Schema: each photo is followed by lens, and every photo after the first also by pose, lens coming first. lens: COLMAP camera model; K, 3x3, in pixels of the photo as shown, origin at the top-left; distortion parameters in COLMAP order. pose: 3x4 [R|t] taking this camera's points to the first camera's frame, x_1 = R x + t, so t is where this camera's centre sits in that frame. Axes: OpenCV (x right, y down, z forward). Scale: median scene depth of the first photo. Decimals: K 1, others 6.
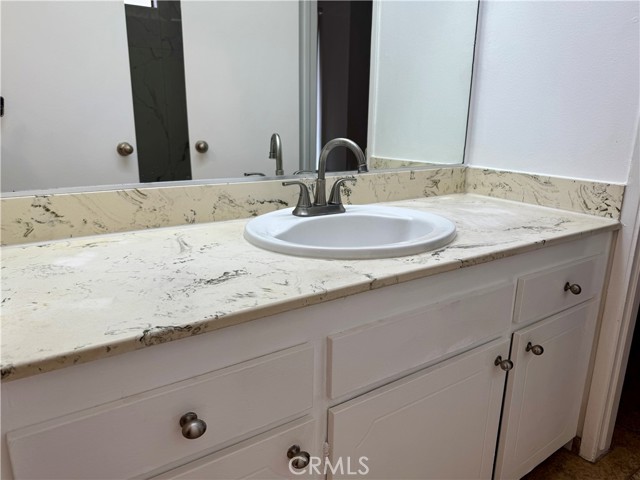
lens RADIAL K [[450.0, 0, 321.5], [0, 450.0, 239.8], [0, 0, 1]] dist [0.034710, -0.036690]
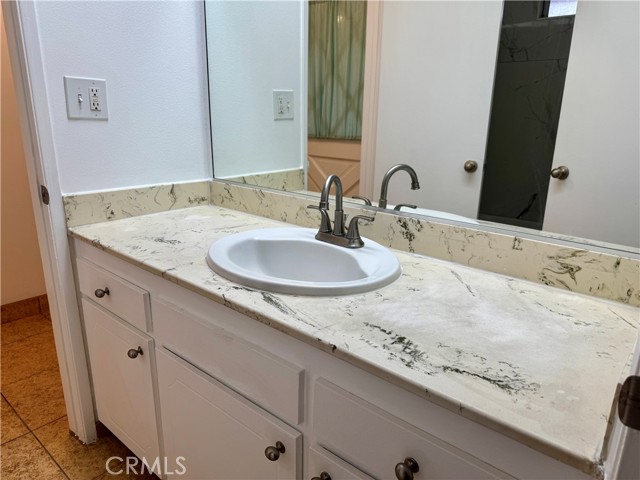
lens RADIAL K [[450.0, 0, 321.5], [0, 450.0, 239.9], [0, 0, 1]] dist [0.034710, -0.036690]
pose [[0.270119, 0.257455, -0.927768, 1.124792], [-0.266506, 0.945931, 0.184902, -0.290175], [0.925208, 0.197310, 0.324127, 0.718787]]
